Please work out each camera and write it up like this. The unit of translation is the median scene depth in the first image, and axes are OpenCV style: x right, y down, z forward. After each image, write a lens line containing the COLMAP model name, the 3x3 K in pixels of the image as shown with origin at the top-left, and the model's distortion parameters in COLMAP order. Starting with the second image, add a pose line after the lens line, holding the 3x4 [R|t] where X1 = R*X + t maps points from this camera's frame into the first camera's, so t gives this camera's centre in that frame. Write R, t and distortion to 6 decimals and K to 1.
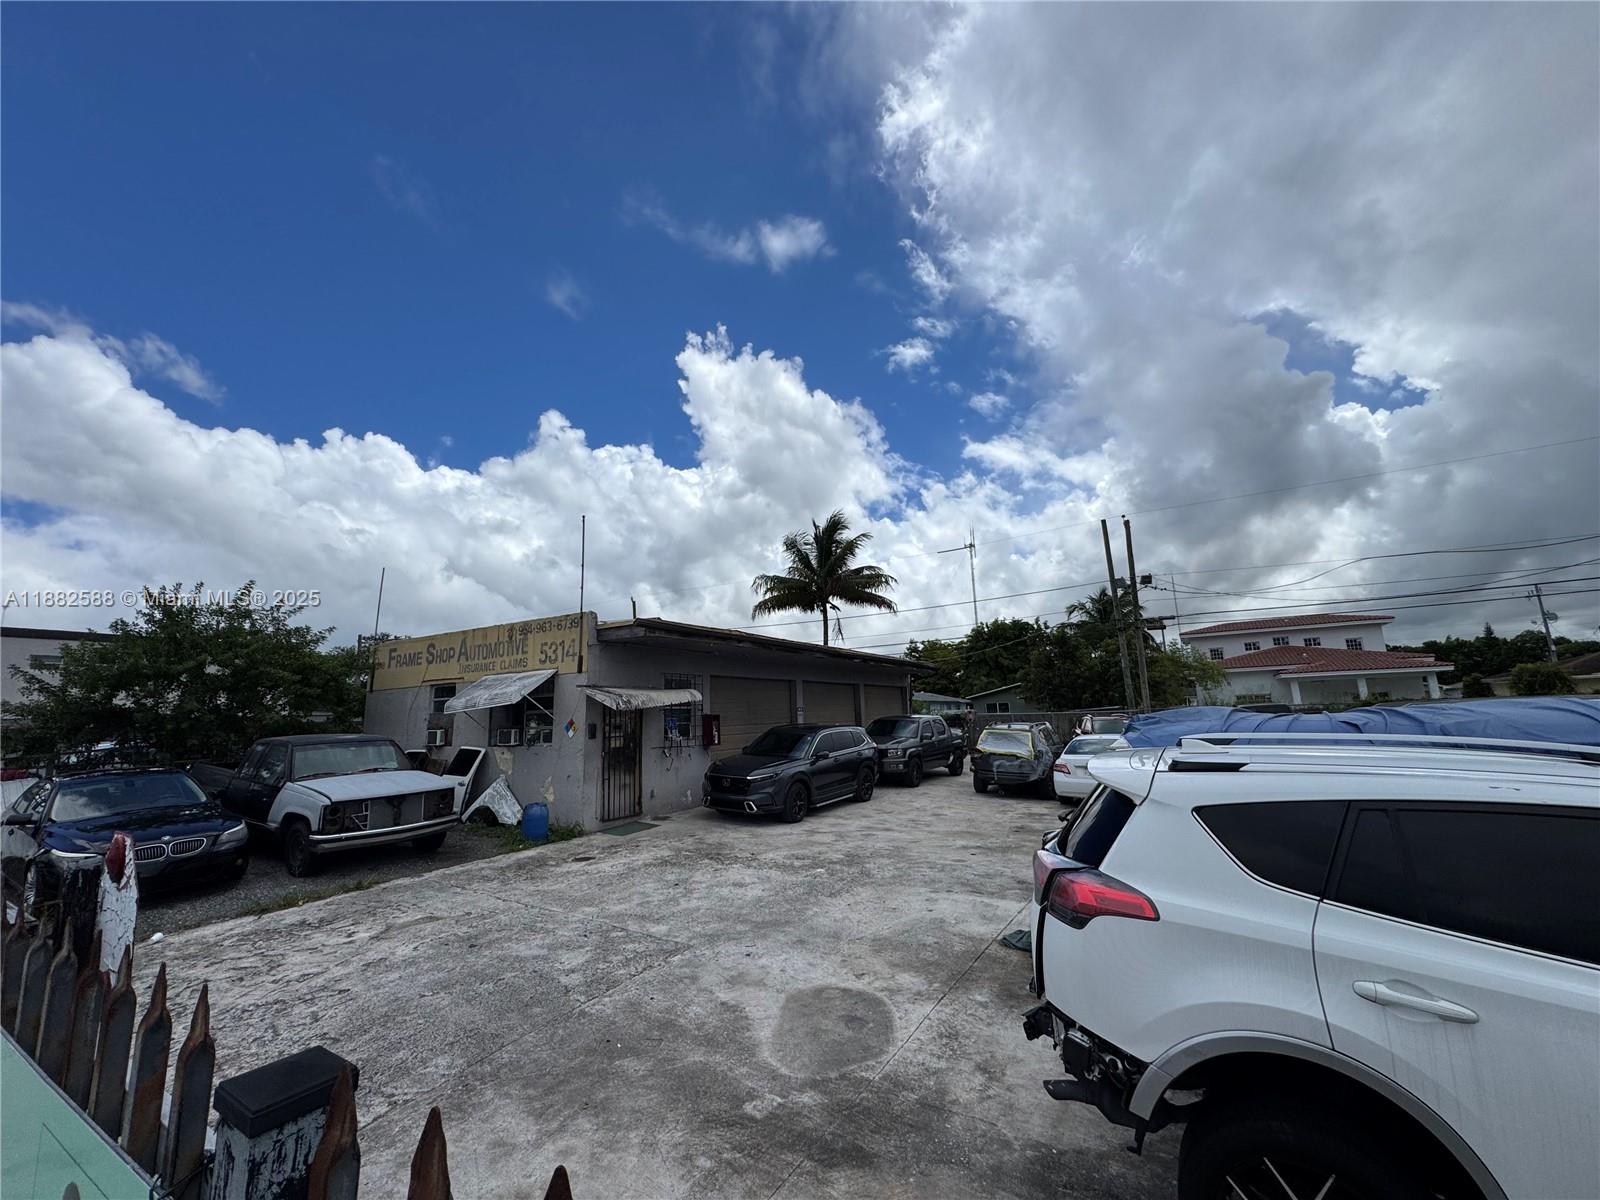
lens RADIAL K [[637.2, 0, 800.0], [0, 637.2, 604.9], [0, 0, 1]] dist [-0.002764, 0.000404]
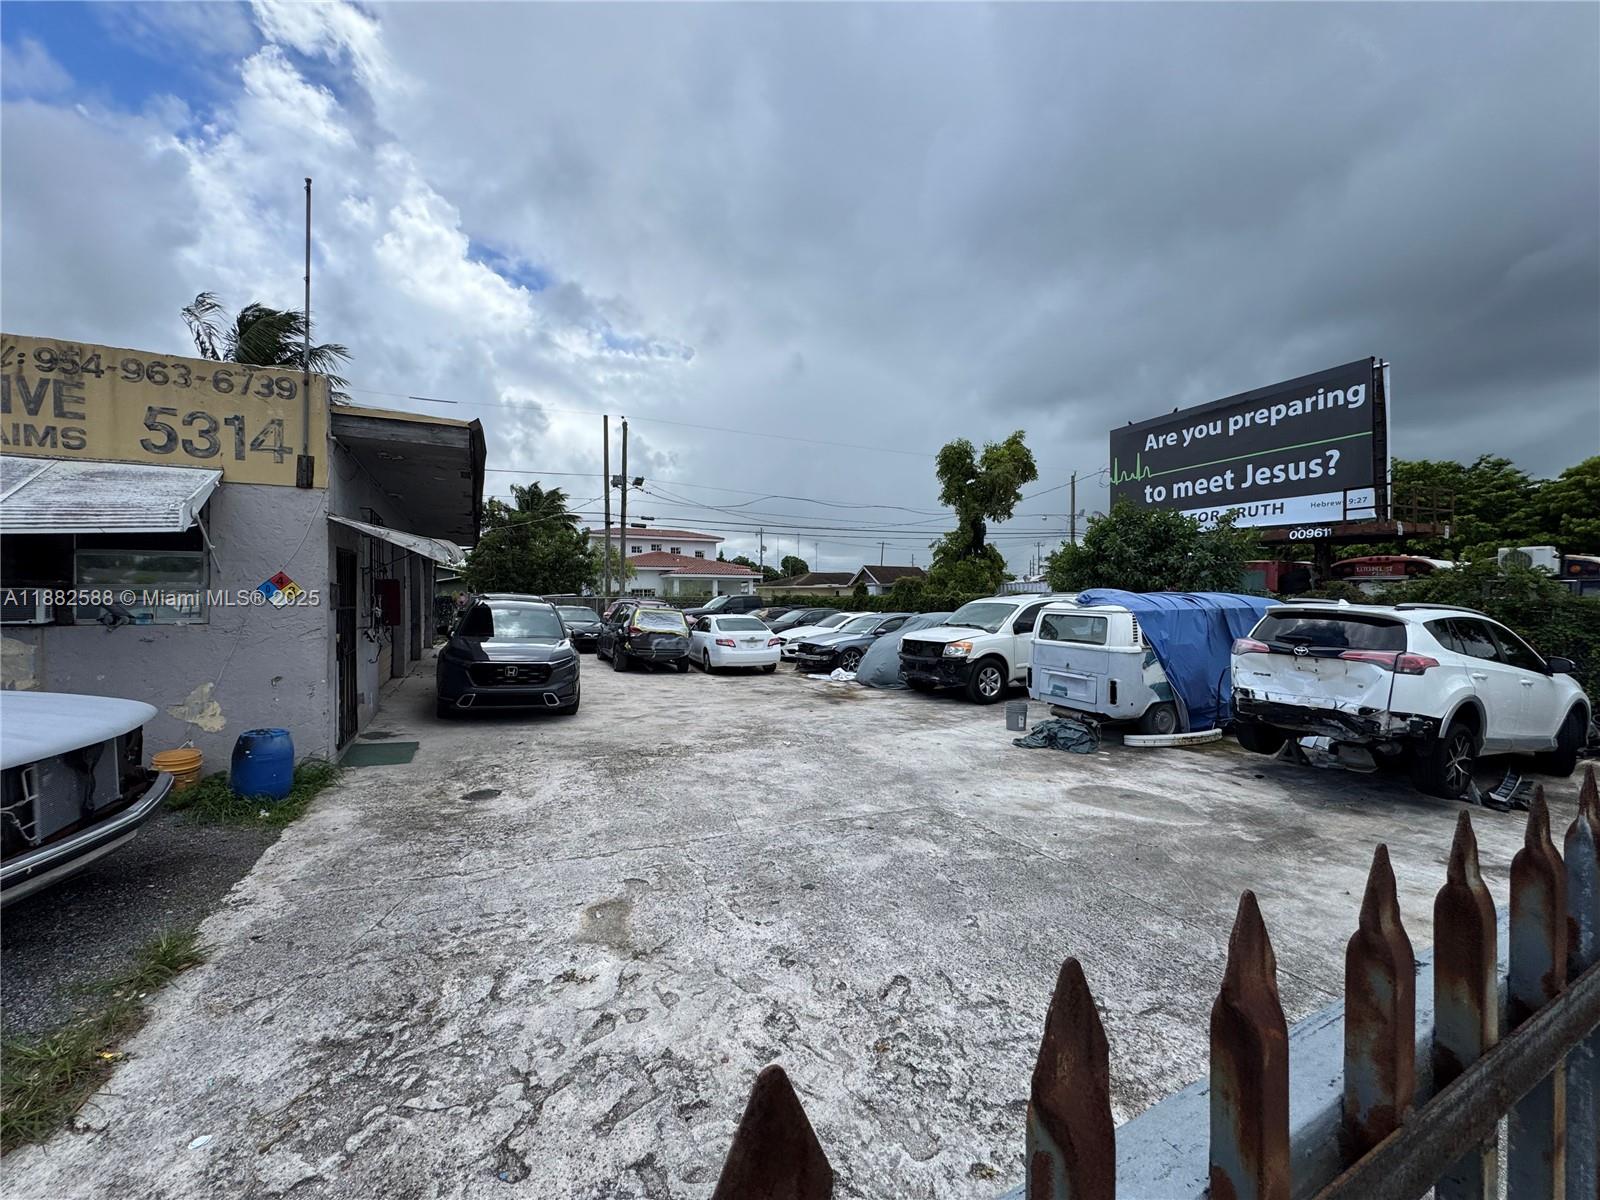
lens RADIAL K [[637.2, 0, 800.5], [0, 637.2, 599.0], [0, 0, 1]] dist [-0.002764, 0.000404]
pose [[0.529093, 0.028506, 0.848085, -1.113741], [-0.163420, 0.984150, 0.068872, 0.181160], [-0.832679, -0.175034, 0.525365, 0.697370]]
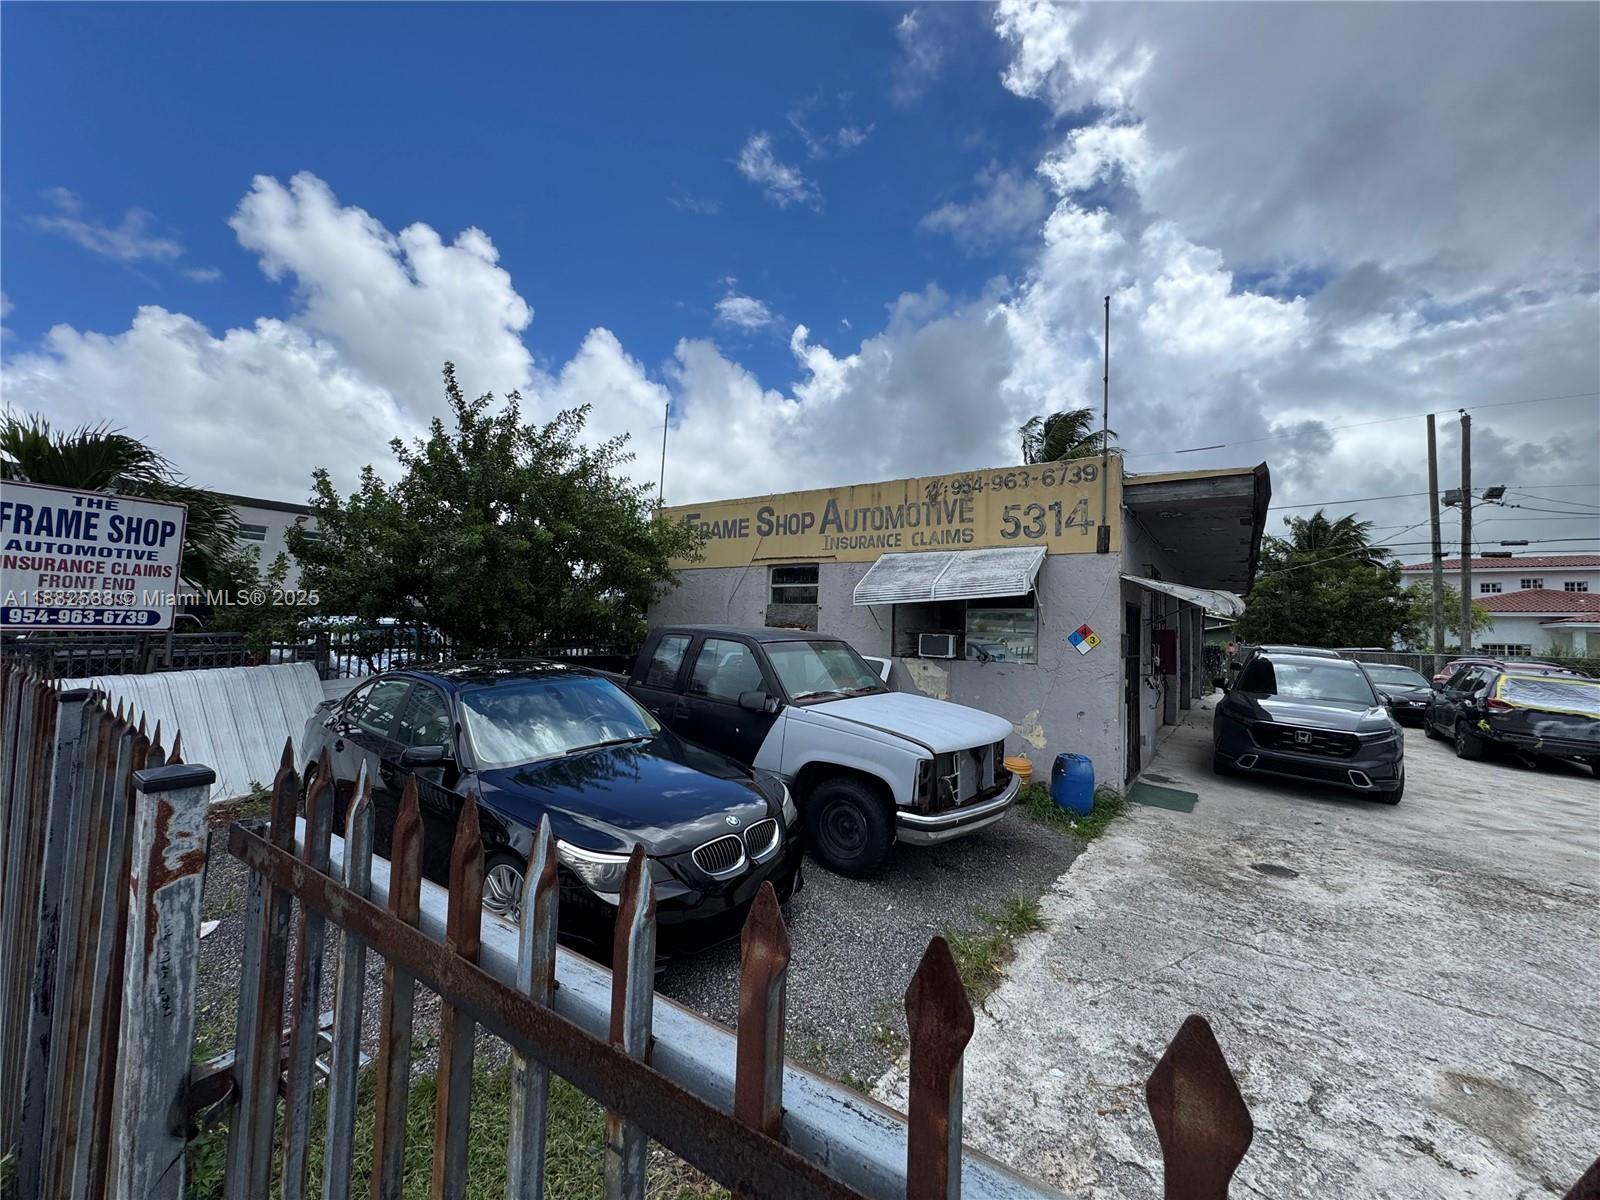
lens RADIAL K [[637.2, 0, 801.8], [0, 637.2, 599.0], [0, 0, 1]] dist [-0.002764, 0.000404]
pose [[0.996070, 0.059449, -0.065646, -1.157033], [-0.051046, 0.991094, 0.122994, 0.173312], [0.072373, -0.119159, 0.990234, 0.683215]]
